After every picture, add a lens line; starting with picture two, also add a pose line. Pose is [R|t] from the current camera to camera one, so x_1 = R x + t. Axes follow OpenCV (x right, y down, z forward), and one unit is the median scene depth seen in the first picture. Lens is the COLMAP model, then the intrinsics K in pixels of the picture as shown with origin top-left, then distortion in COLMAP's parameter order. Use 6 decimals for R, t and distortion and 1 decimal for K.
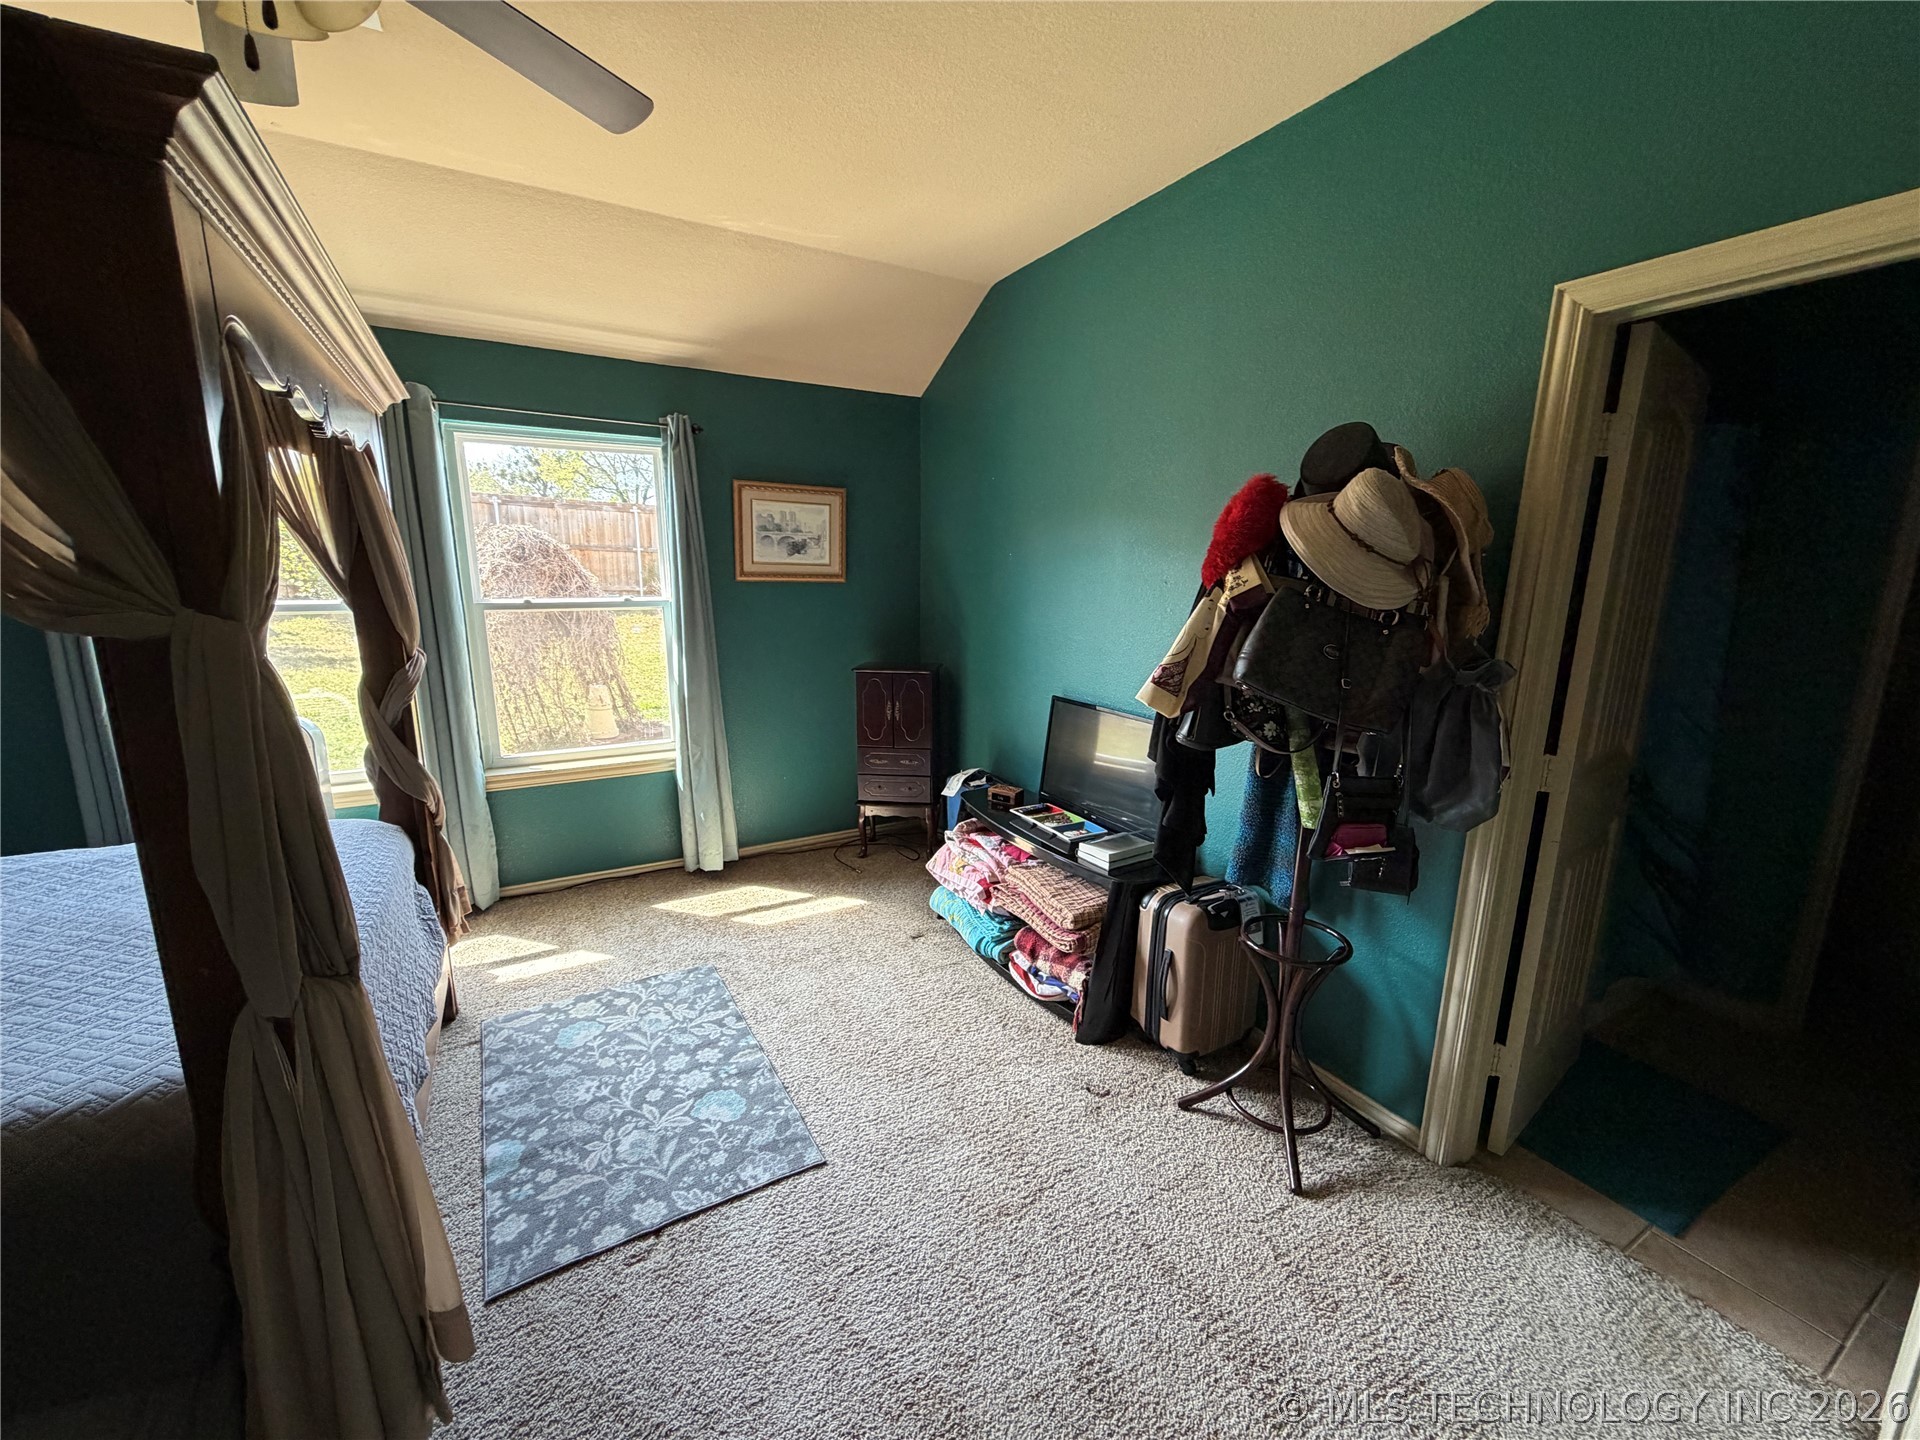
lens RADIAL K [[765.9, 0, 954.8], [0, 765.9, 724.4], [0, 0, 1]] dist [0.002968, -0.000146]
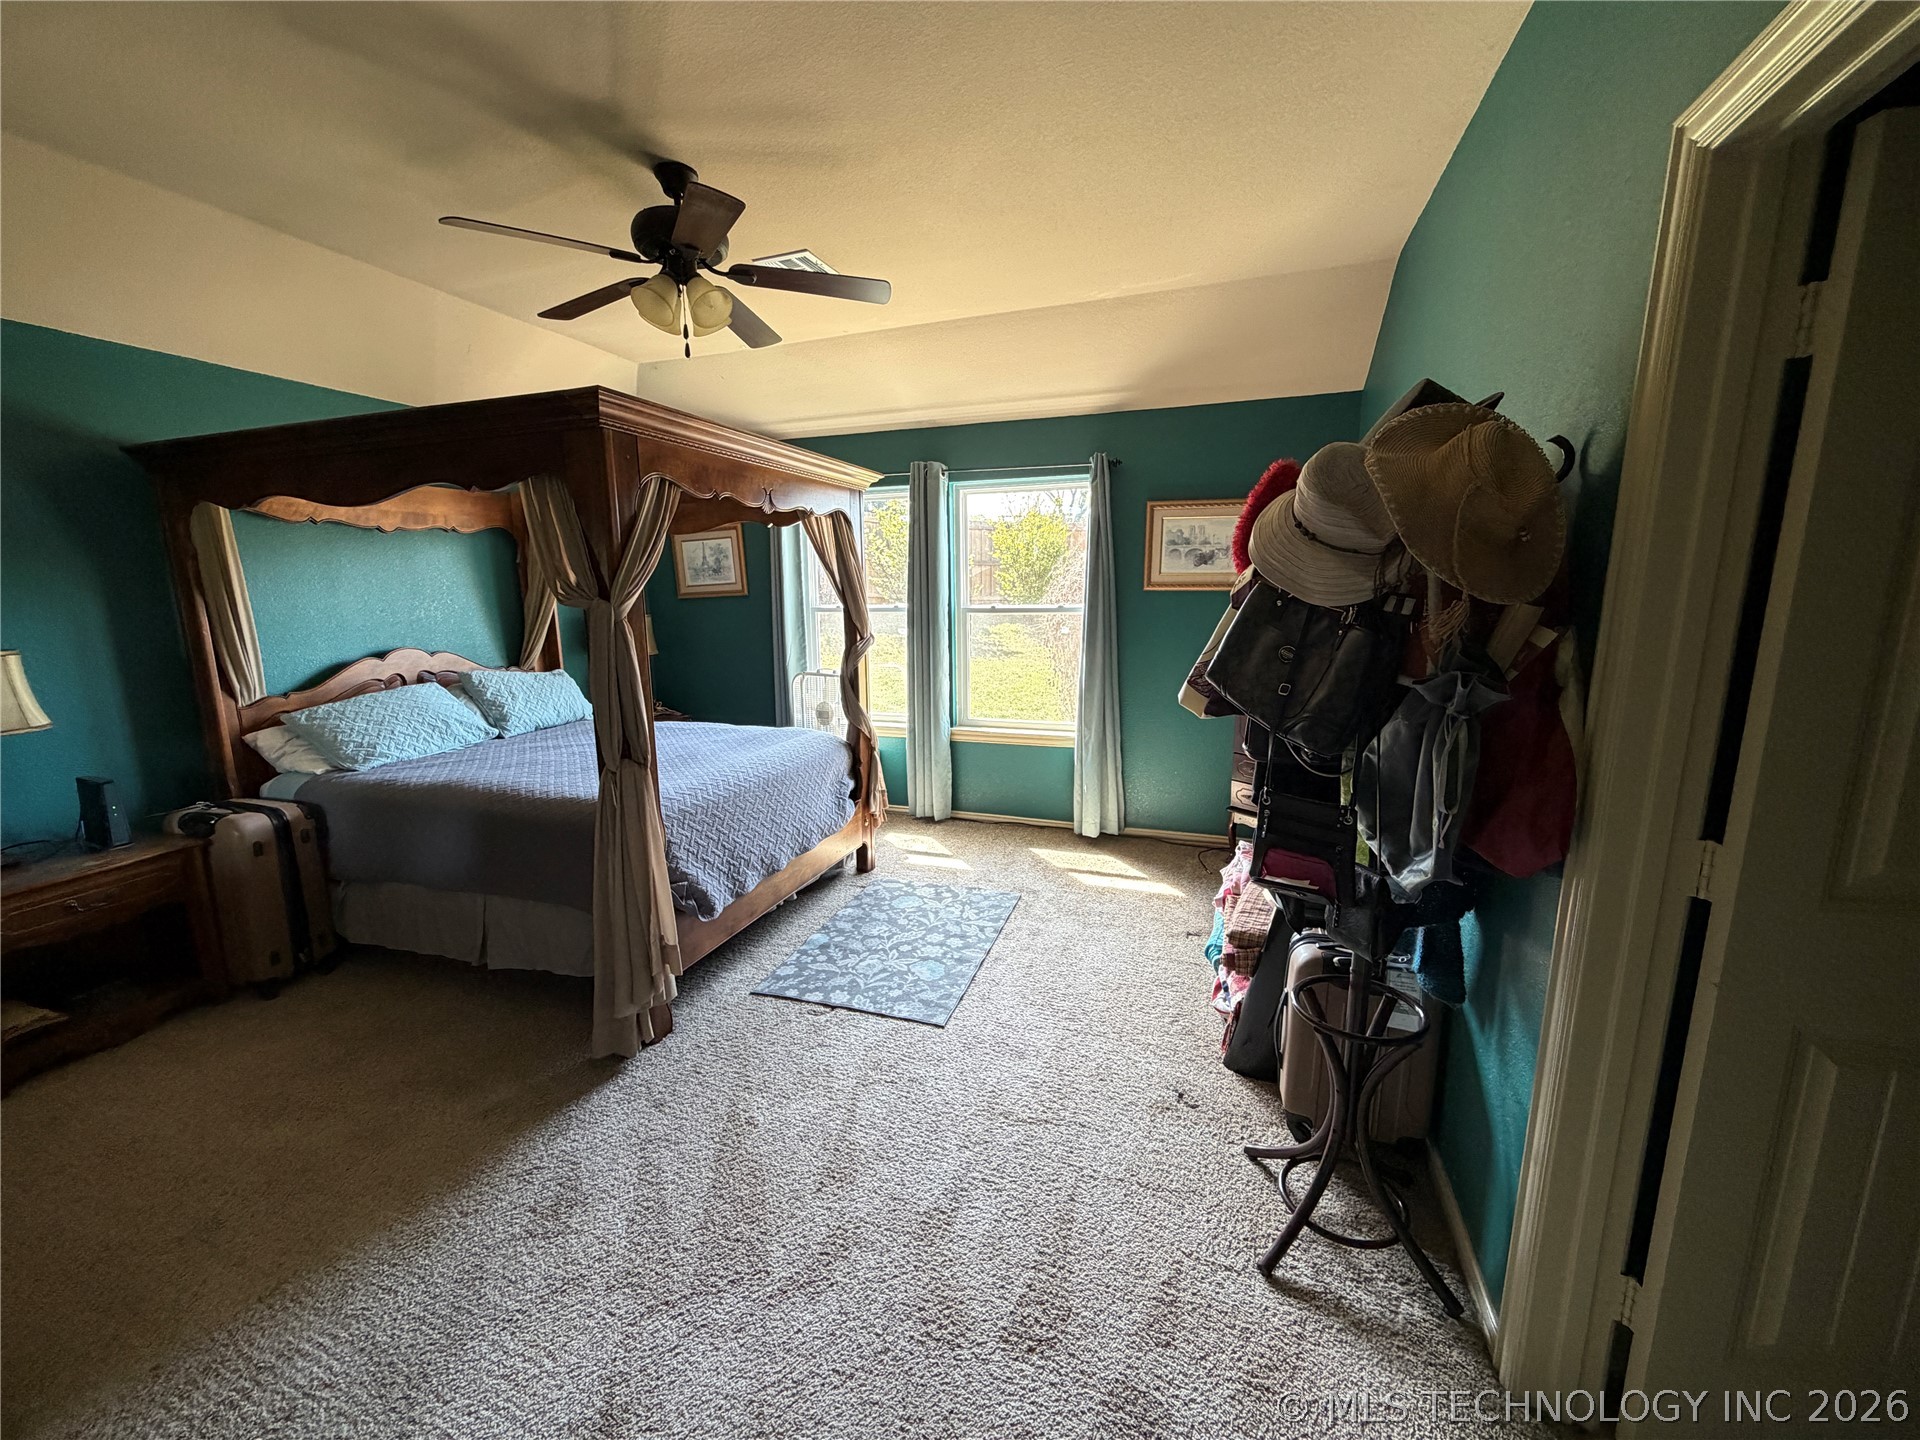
lens RADIAL K [[765.9, 0, 957.2], [0, 765.9, 727.6], [0, 0, 1]] dist [0.002968, -0.000146]
pose [[0.652760, 0.120690, -0.747889, 0.534112], [-0.133130, 0.990140, 0.043586, 0.001127], [0.745775, 0.071115, 0.662391, 0.075438]]
